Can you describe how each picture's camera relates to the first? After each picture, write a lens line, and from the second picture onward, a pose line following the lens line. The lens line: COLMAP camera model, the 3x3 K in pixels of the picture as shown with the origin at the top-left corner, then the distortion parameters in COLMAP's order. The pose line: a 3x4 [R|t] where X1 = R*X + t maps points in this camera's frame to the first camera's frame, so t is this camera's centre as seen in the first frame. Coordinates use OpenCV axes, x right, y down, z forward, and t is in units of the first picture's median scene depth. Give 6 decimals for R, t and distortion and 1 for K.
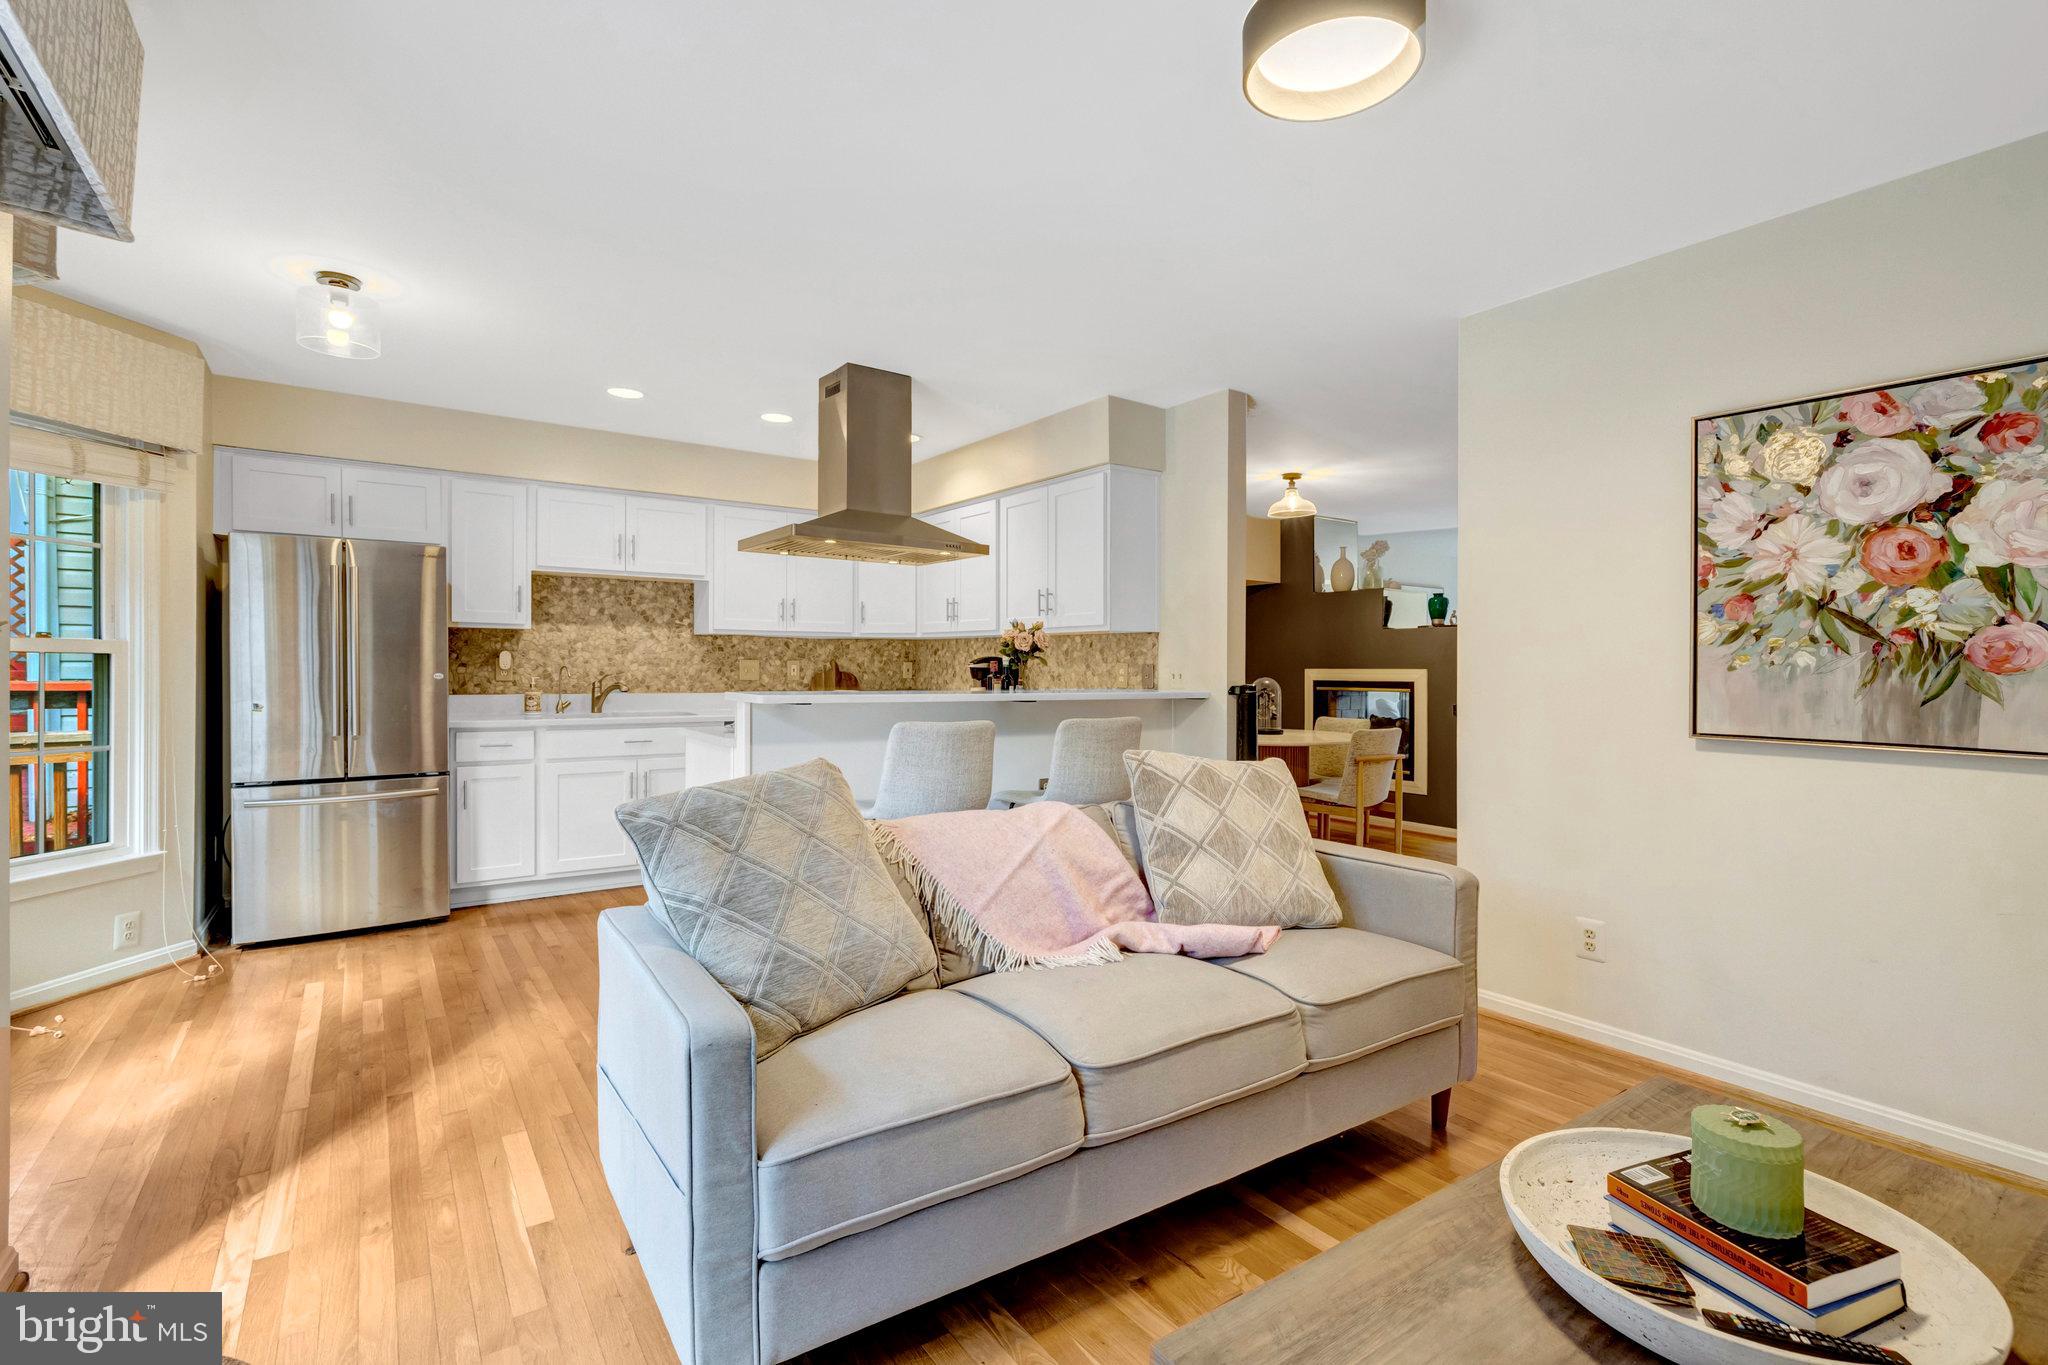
lens RADIAL K [[944.2, 0, 1014.2], [0, 944.2, 670.0], [0, 0, 1]] dist [0.003302, 0.000637]
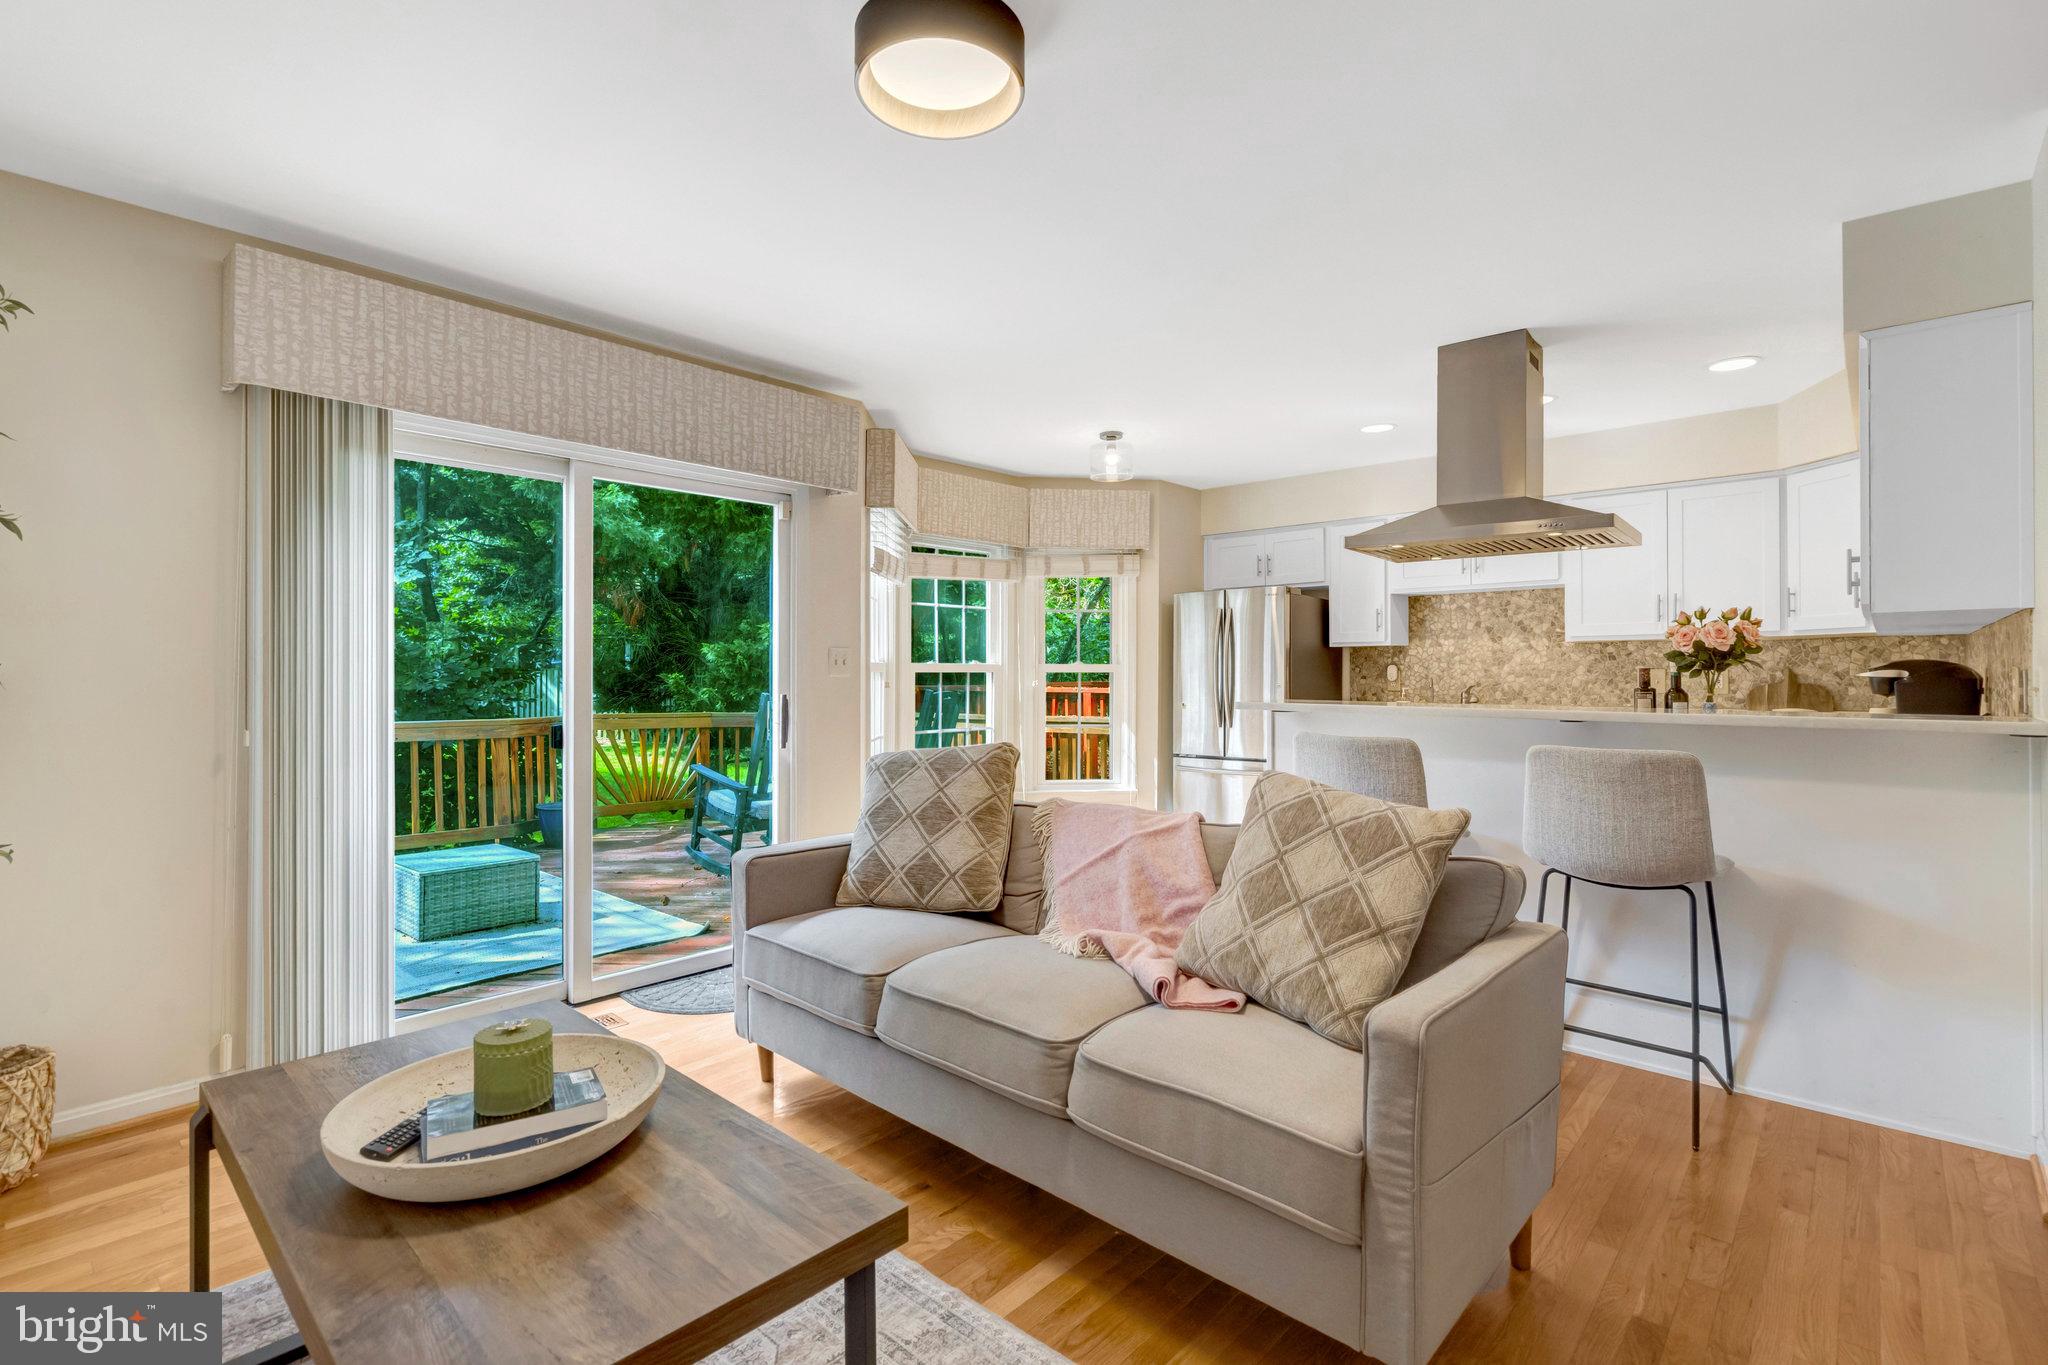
lens RADIAL K [[934.9, 0, 1024.0], [0, 934.9, 682.5], [0, 0, 1]] dist [0.000545, 0.000167]
pose [[0.230380, -0.000254, -0.973101, 0.567643], [-0.001705, 0.999998, -0.000665, 0.003348], [0.973099, 0.001812, 0.230380, 0.364572]]
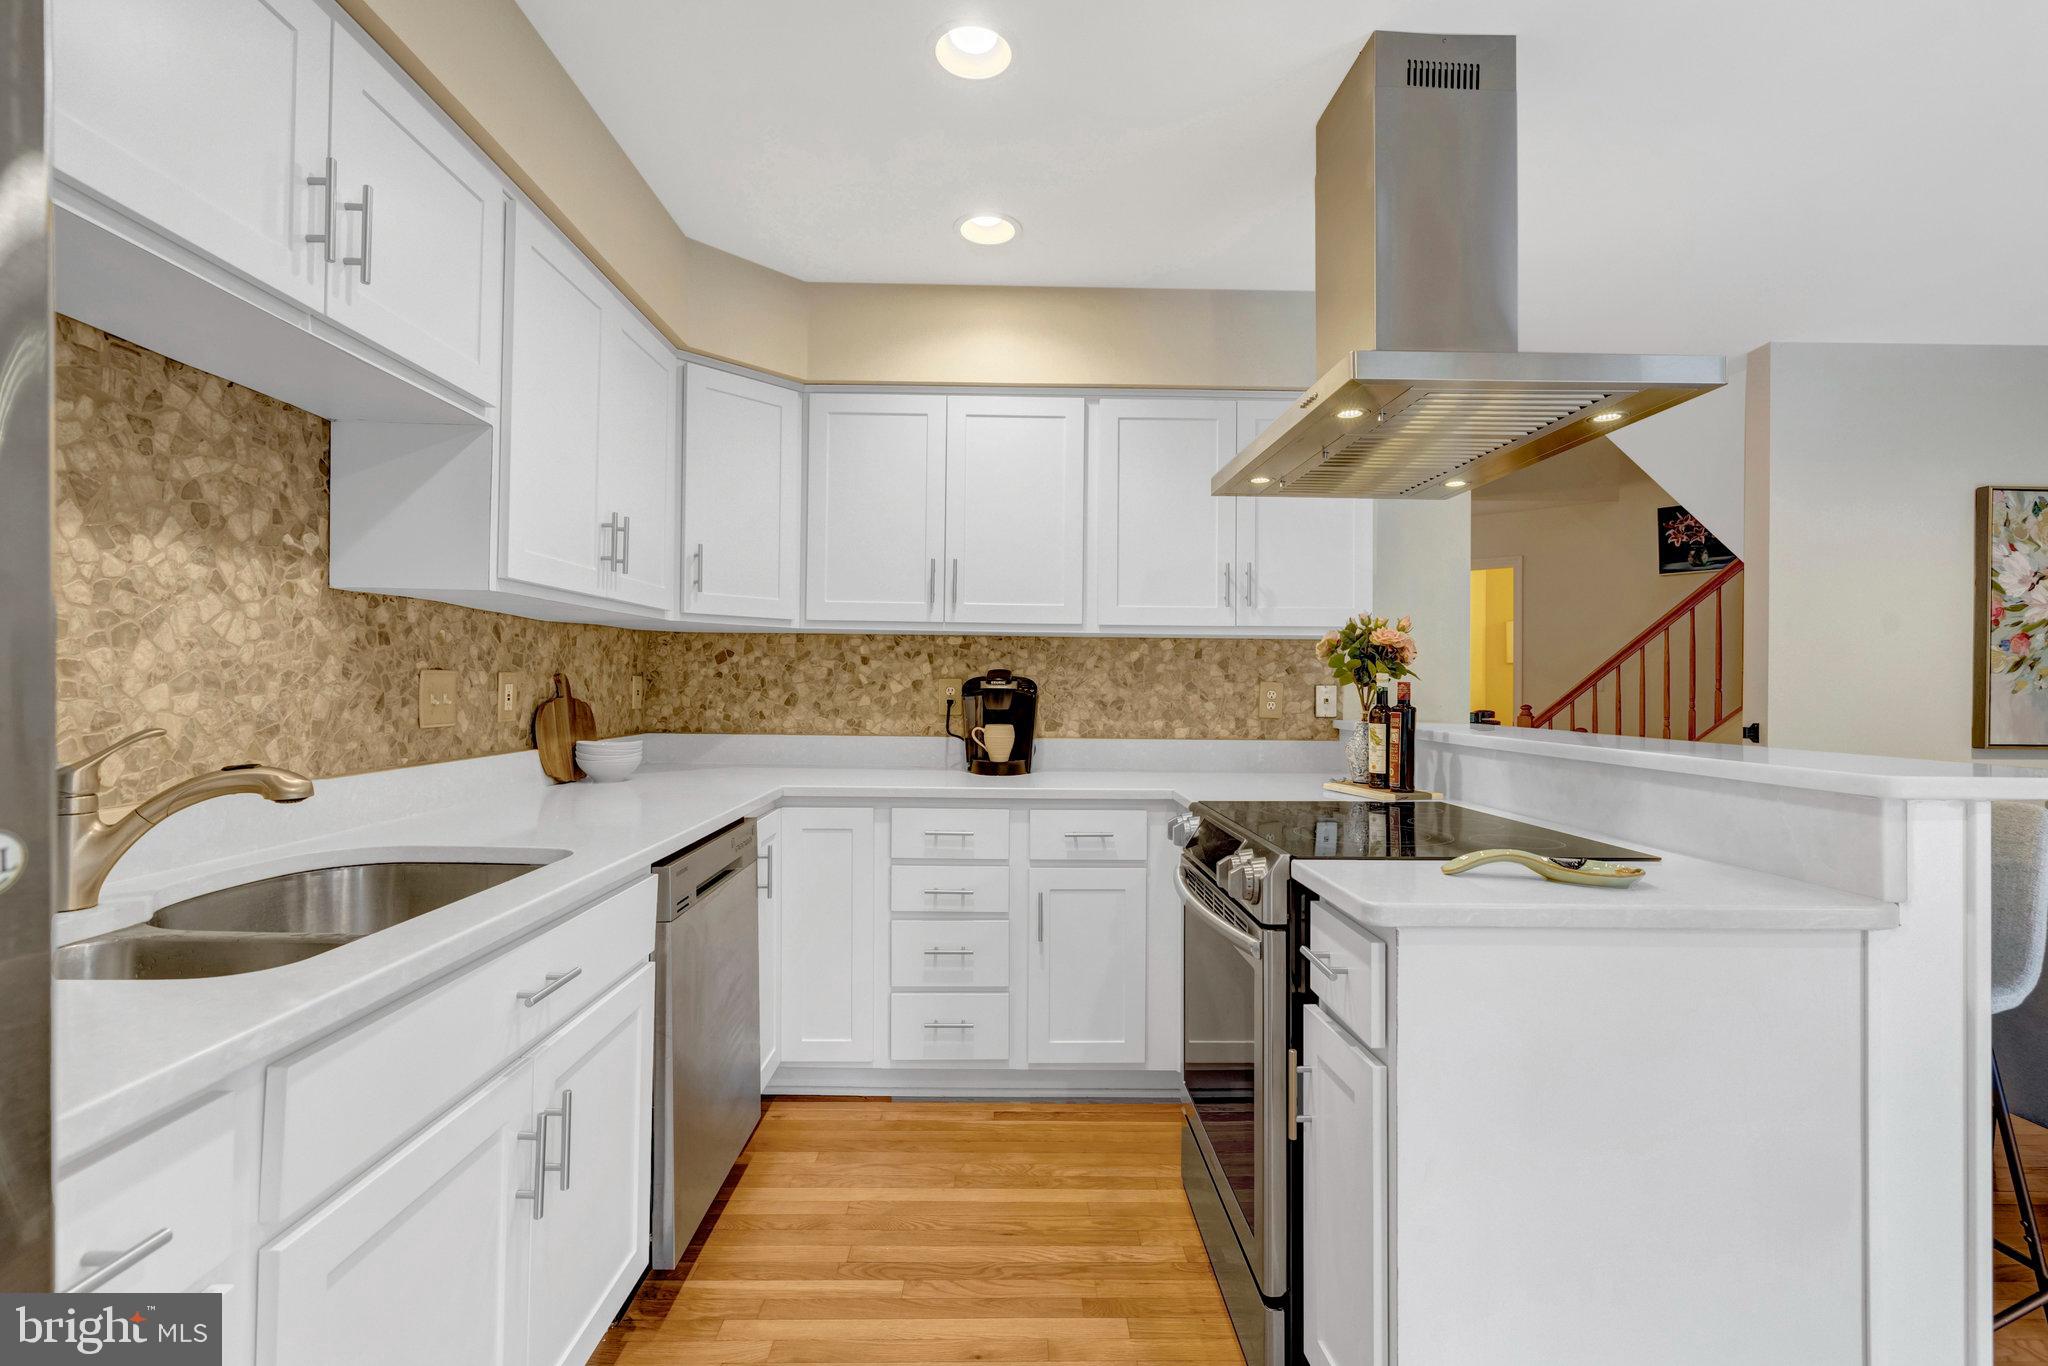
lens RADIAL K [[944.2, 0, 1014.2], [0, 944.2, 670.5], [0, 0, 1]] dist [0.003302, 0.000637]
pose [[0.555857, 0.008830, 0.831231, -0.637033], [-0.000292, 0.999946, -0.010426, -0.010178], [-0.831278, 0.005553, 0.555830, 0.873308]]
